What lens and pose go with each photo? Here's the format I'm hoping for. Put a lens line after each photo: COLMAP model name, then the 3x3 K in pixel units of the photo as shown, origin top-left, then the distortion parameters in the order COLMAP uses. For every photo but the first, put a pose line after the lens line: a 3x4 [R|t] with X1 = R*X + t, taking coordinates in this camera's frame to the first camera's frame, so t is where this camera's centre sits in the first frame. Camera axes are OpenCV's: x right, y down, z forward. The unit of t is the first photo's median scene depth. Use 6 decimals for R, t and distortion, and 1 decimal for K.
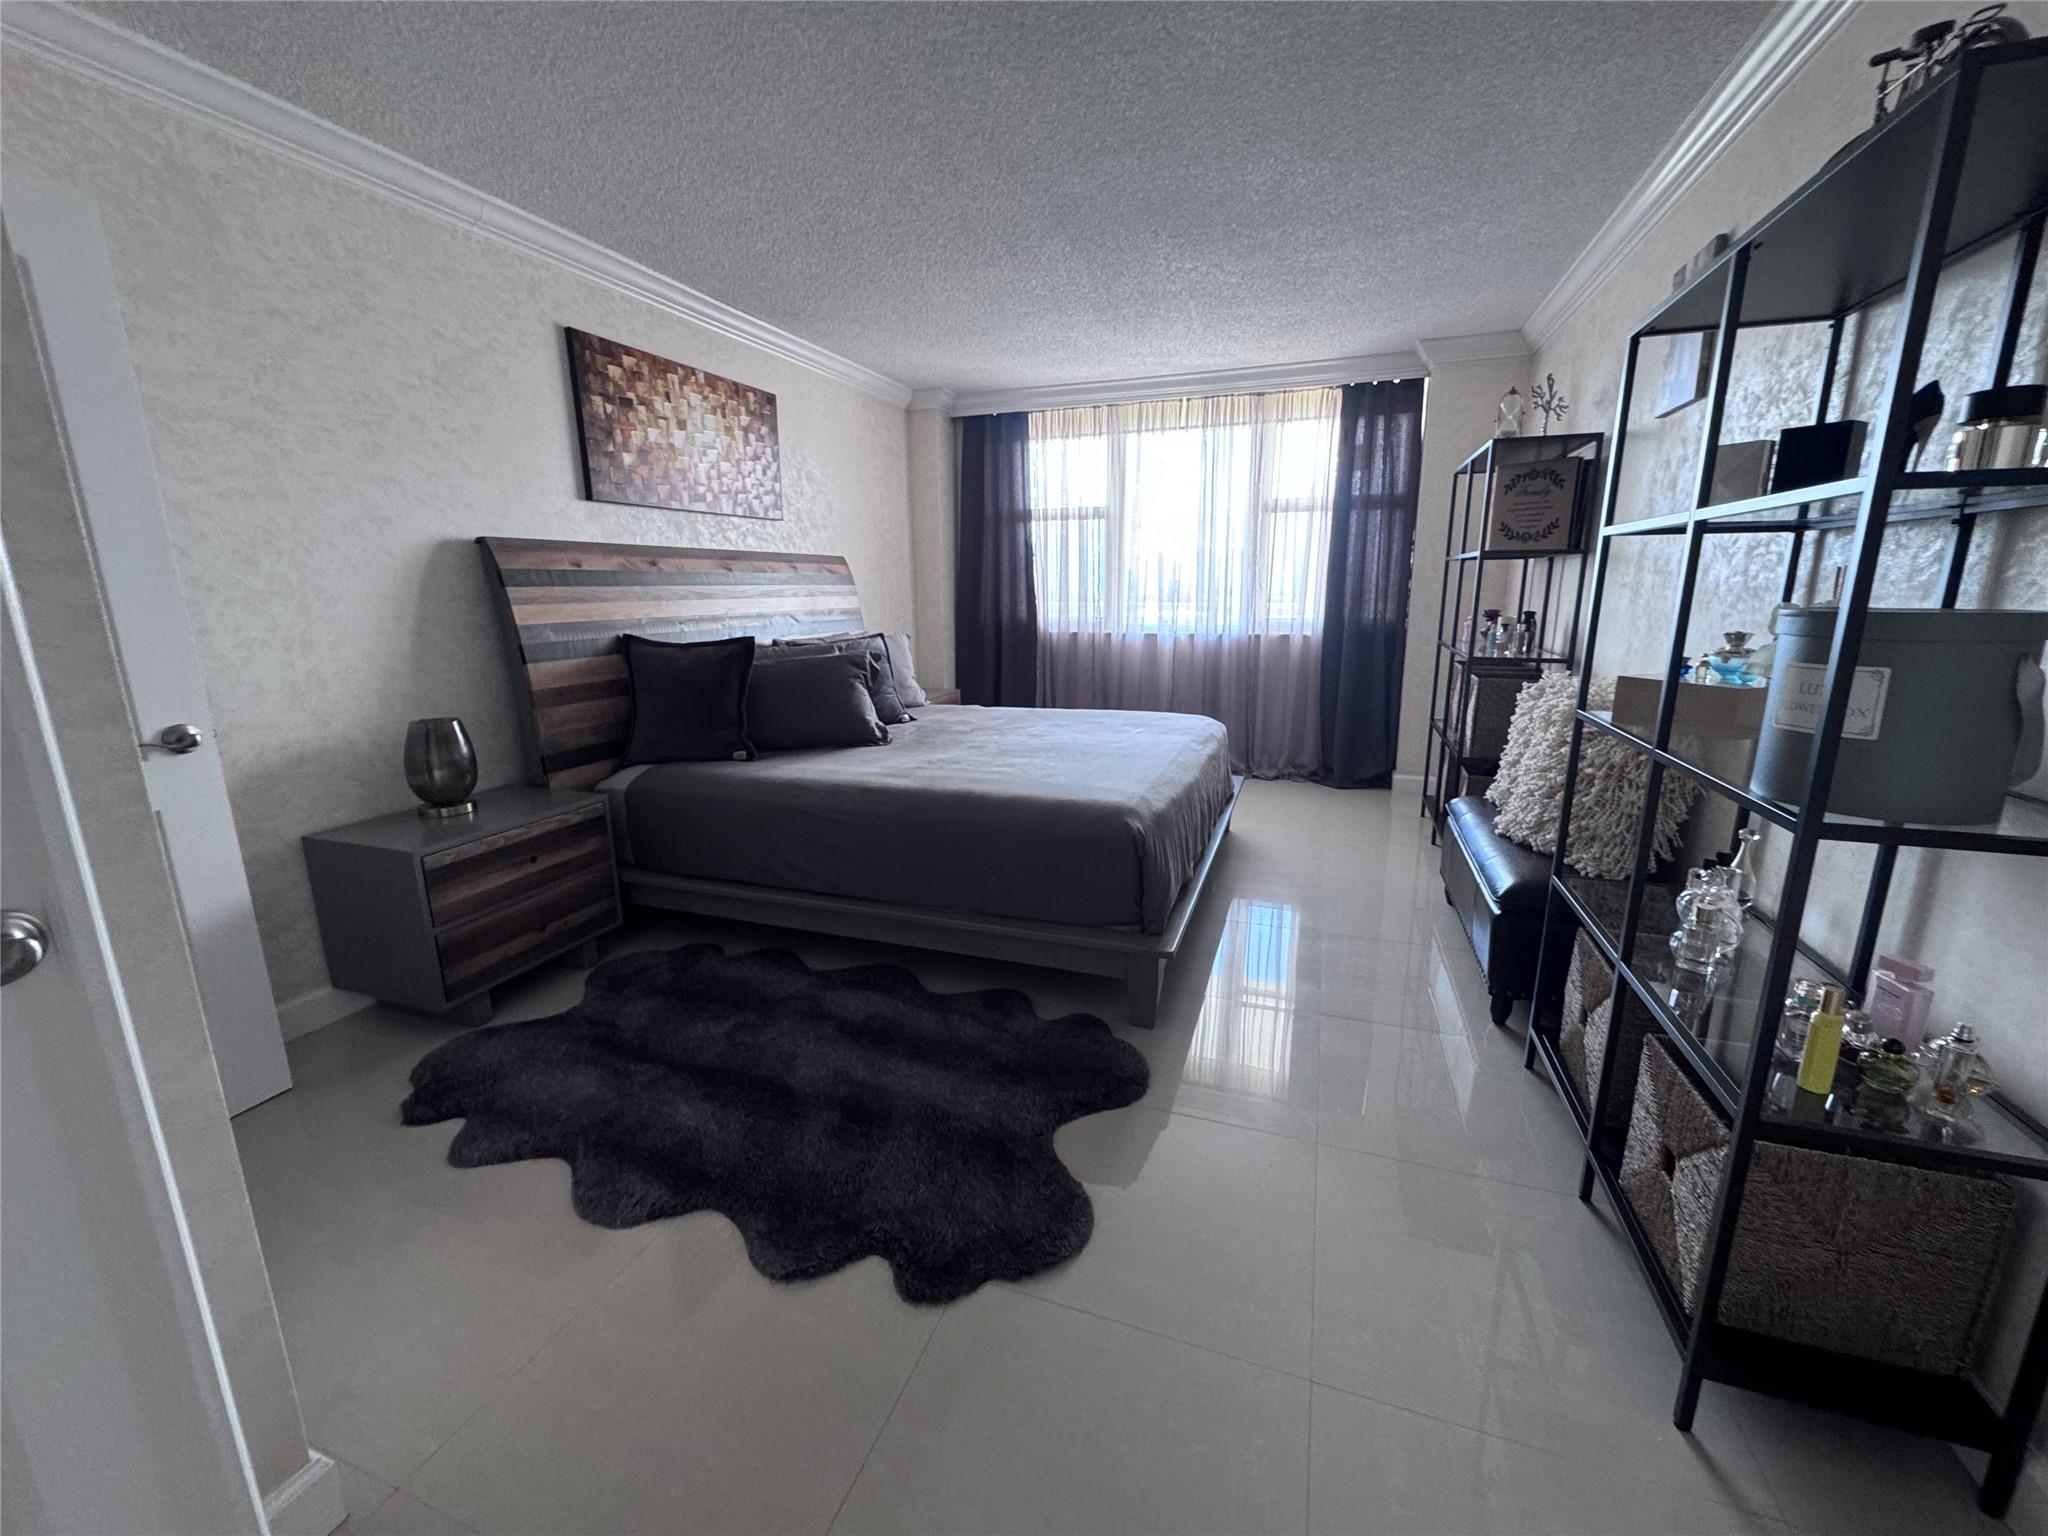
lens RADIAL K [[815.4, 0, 1025.5], [0, 815.4, 764.3], [0, 0, 1]] dist [-0.003049, 0.000261]
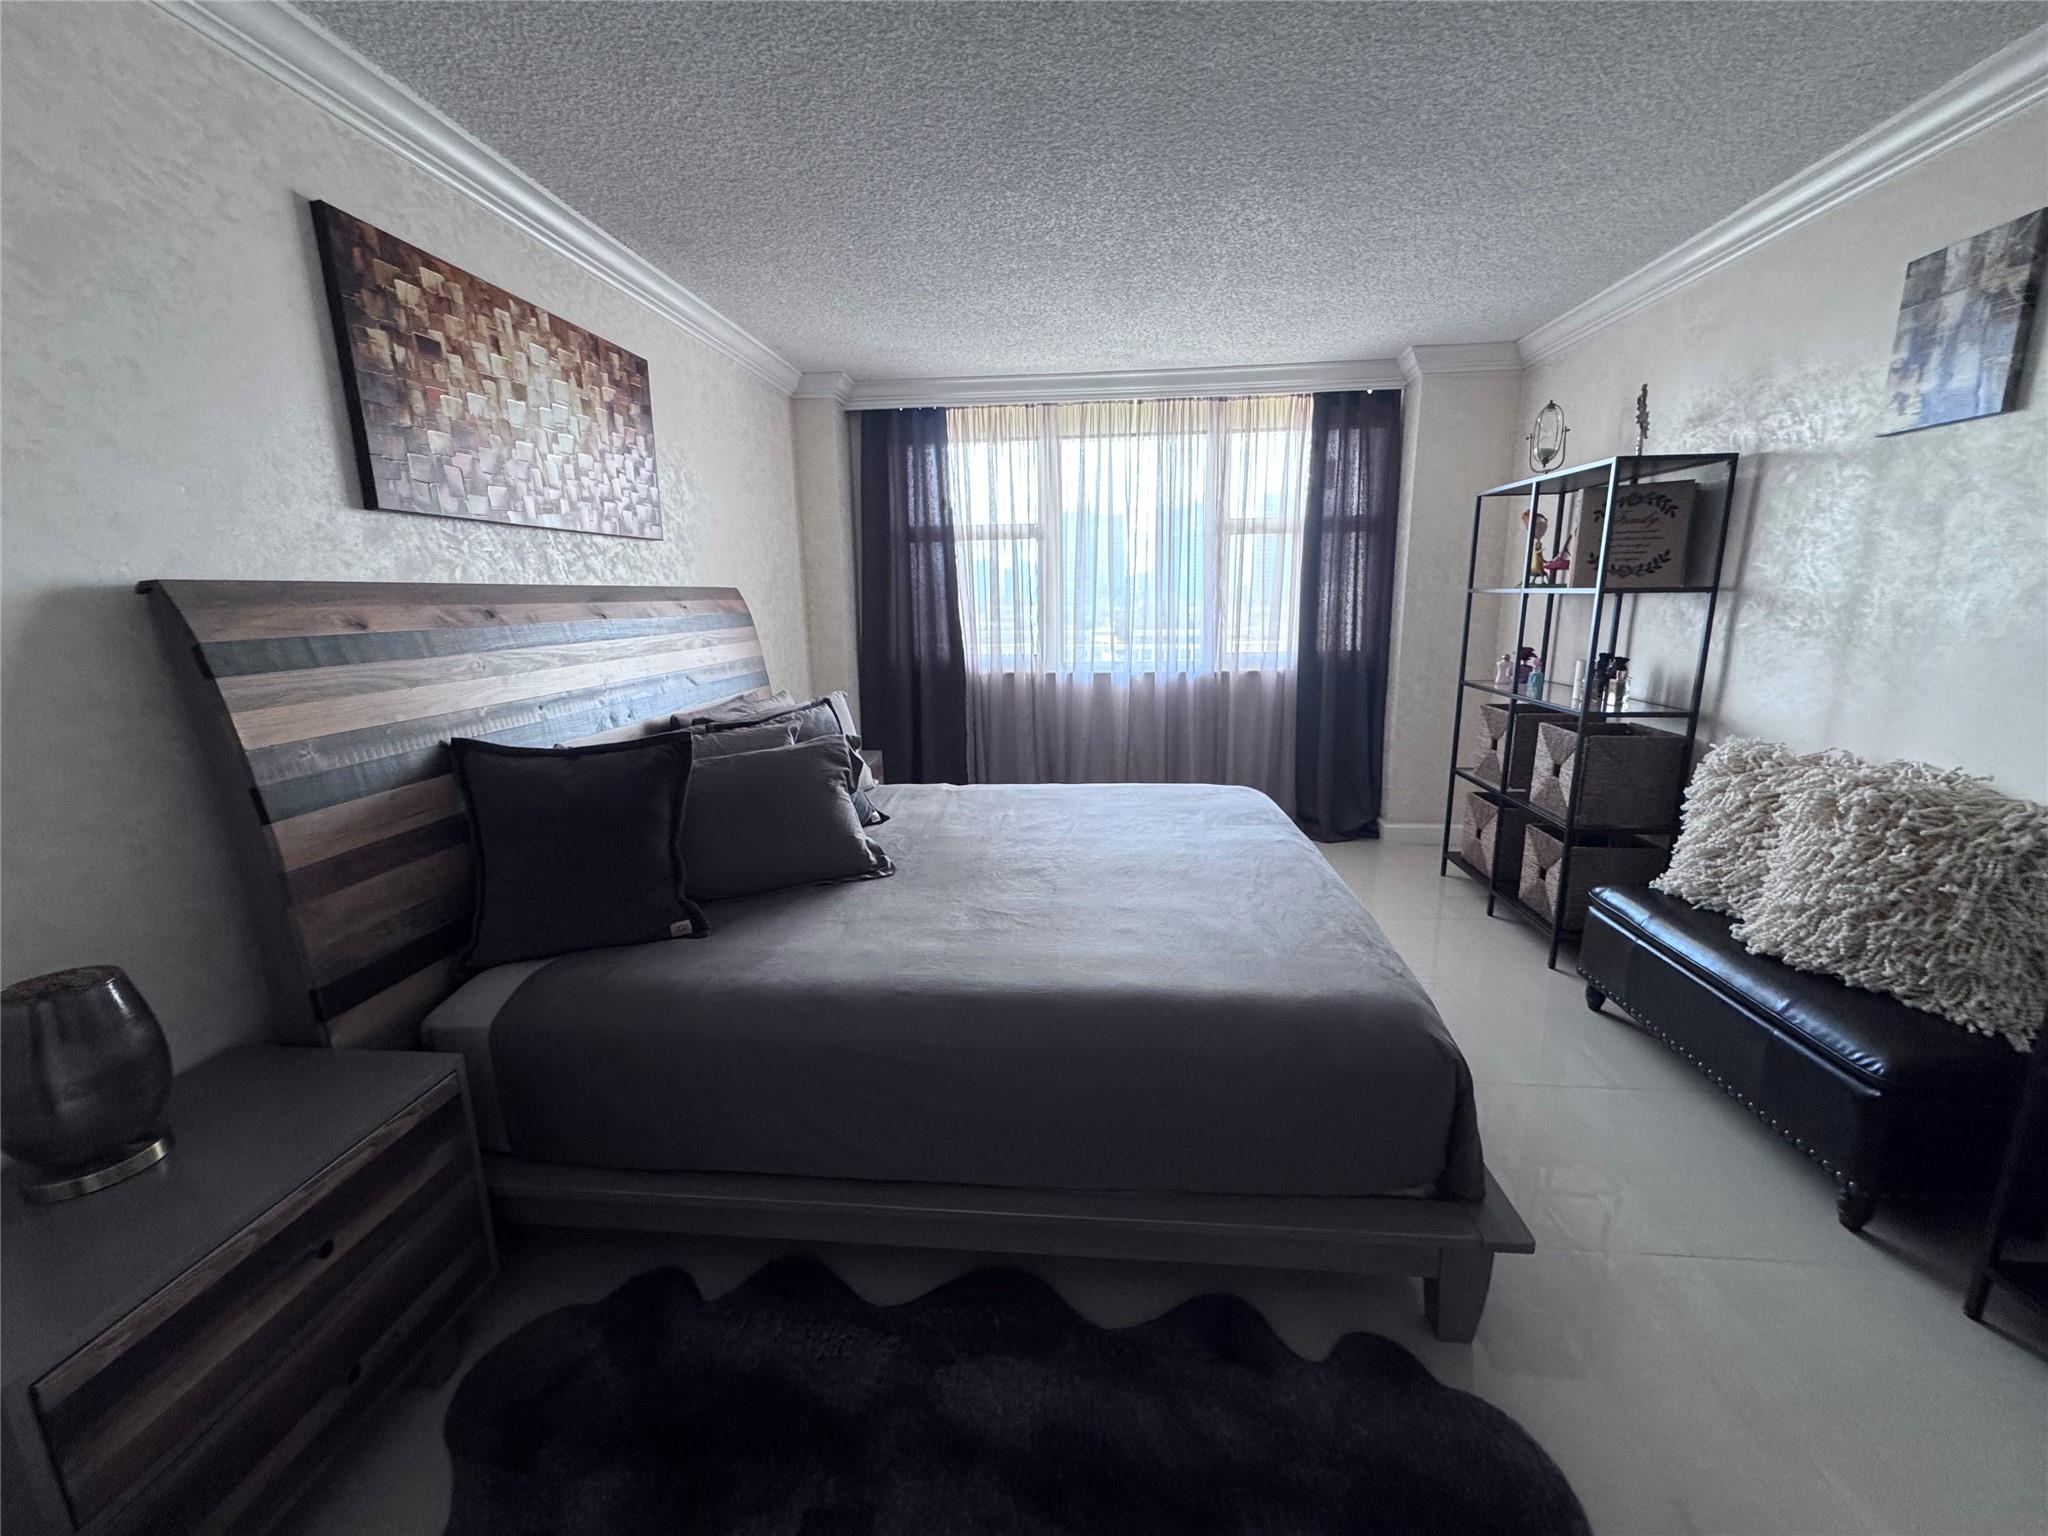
lens RADIAL K [[815.4, 0, 1024.3], [0, 815.4, 763.7], [0, 0, 1]] dist [-0.003049, 0.000261]
pose [[0.968817, -0.057066, 0.241117, -0.220386], [0.060356, 0.998157, -0.006277, -0.105276], [-0.240315, 0.020634, 0.970476, 0.310563]]
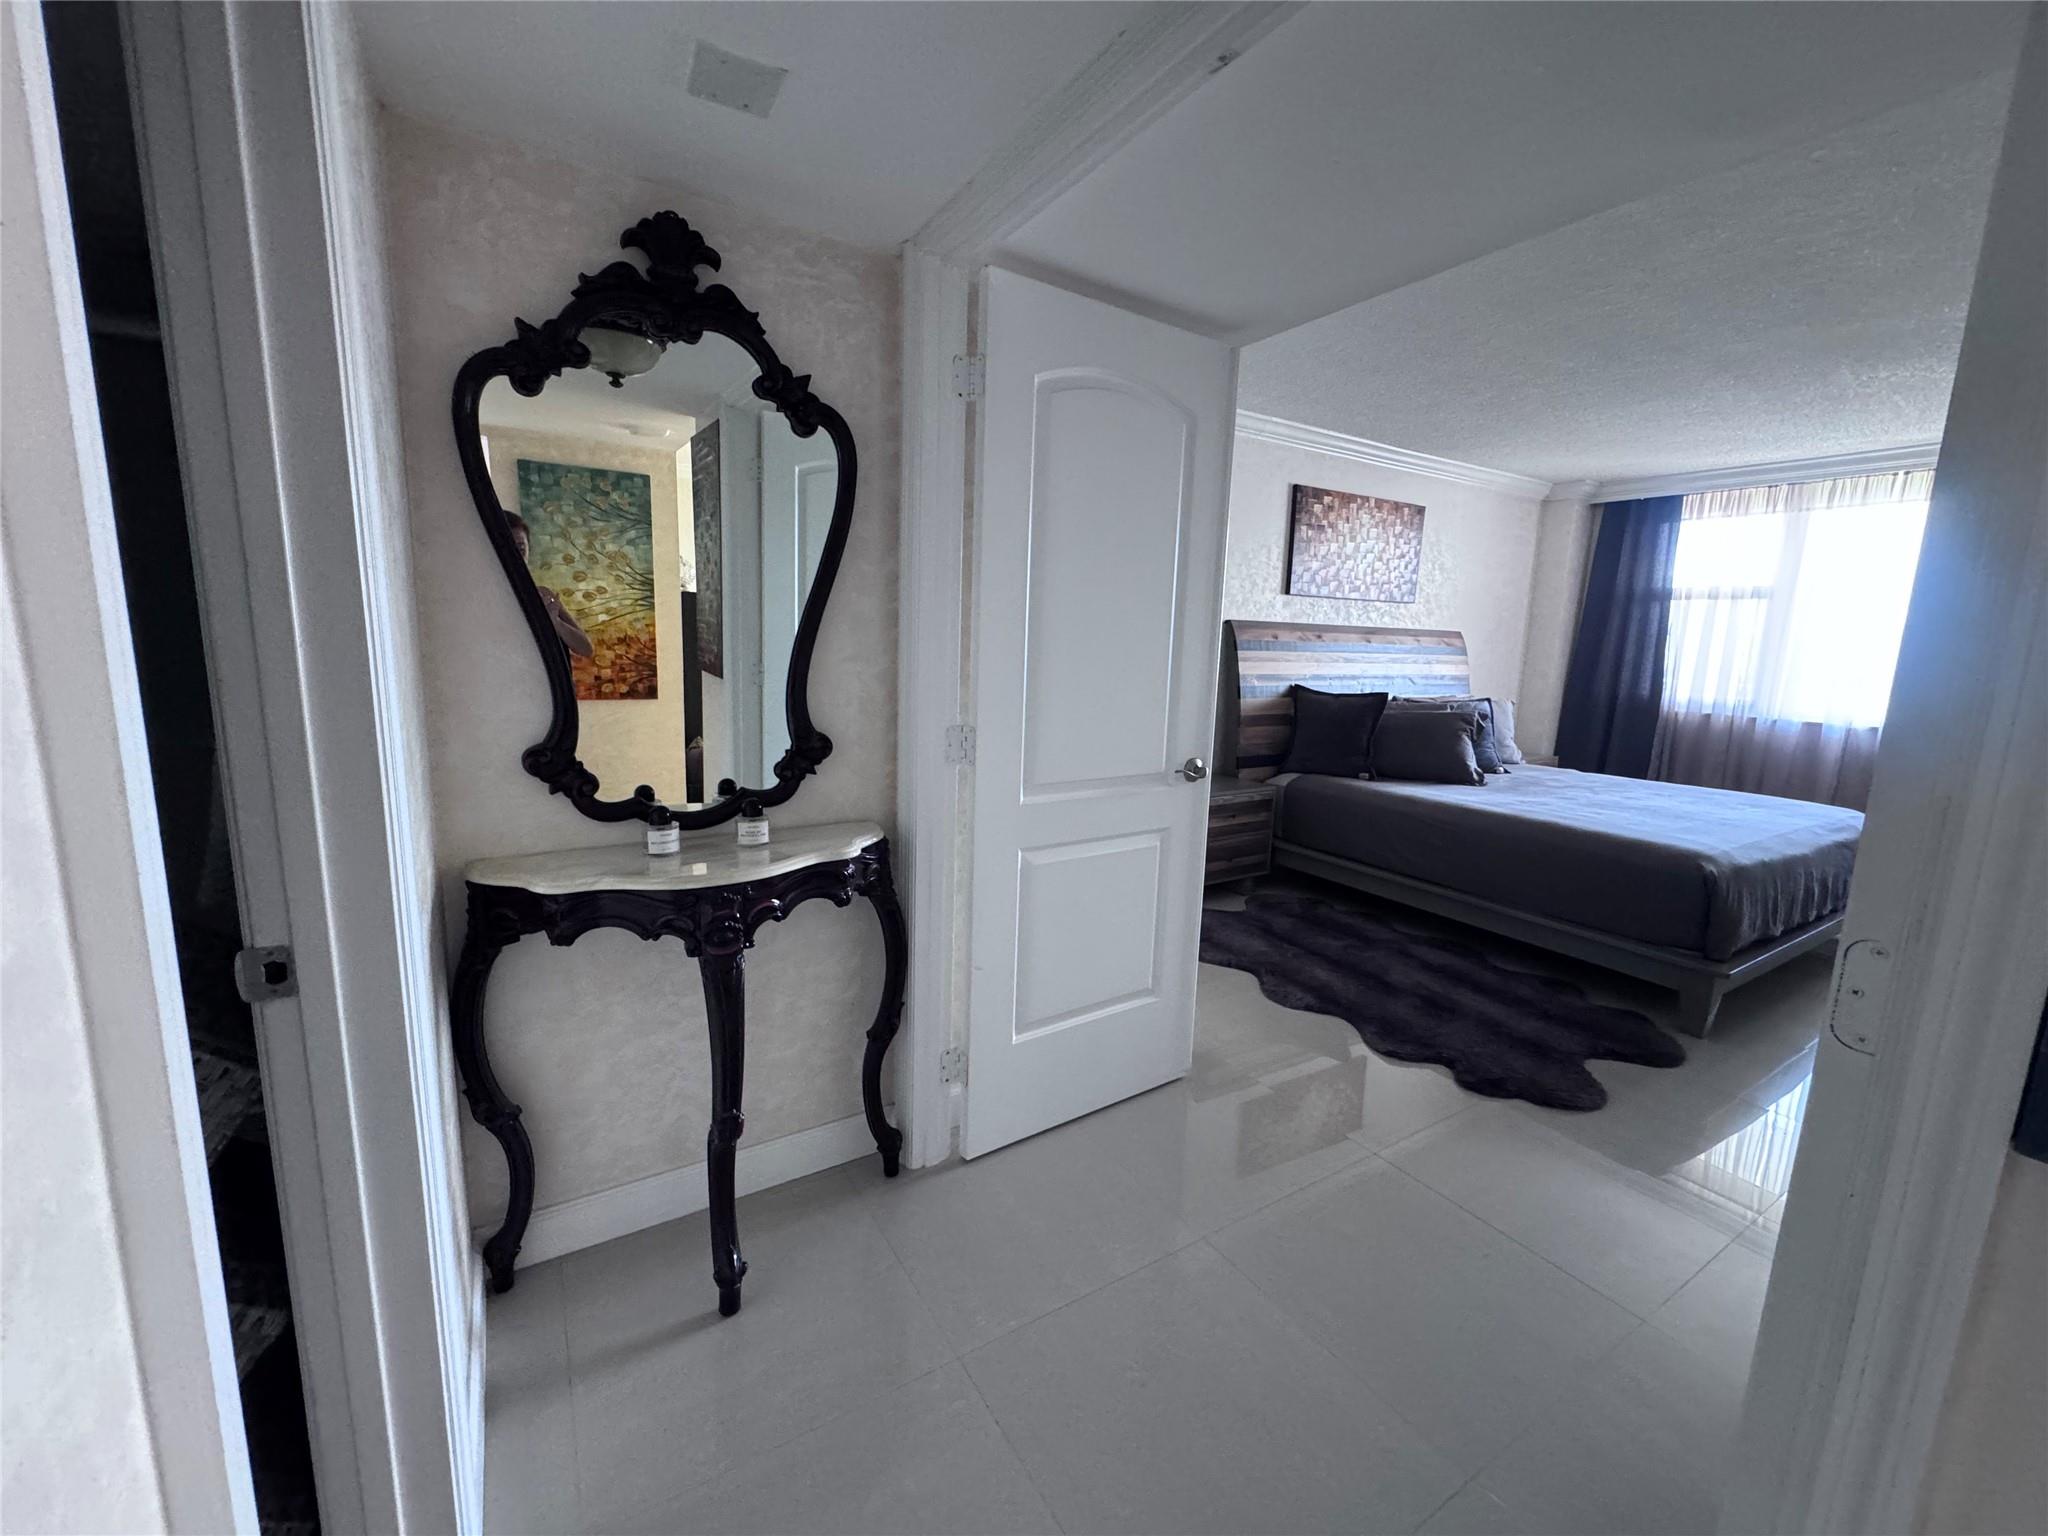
lens RADIAL K [[815.4, 0, 1022.9], [0, 815.4, 765.6], [0, 0, 1]] dist [-0.003049, 0.000261]
pose [[0.781445, 0.131218, -0.610021, 0.036929], [-0.170241, 0.985383, -0.006122, 0.072230], [0.600301, 0.108634, 0.792362, -0.413200]]
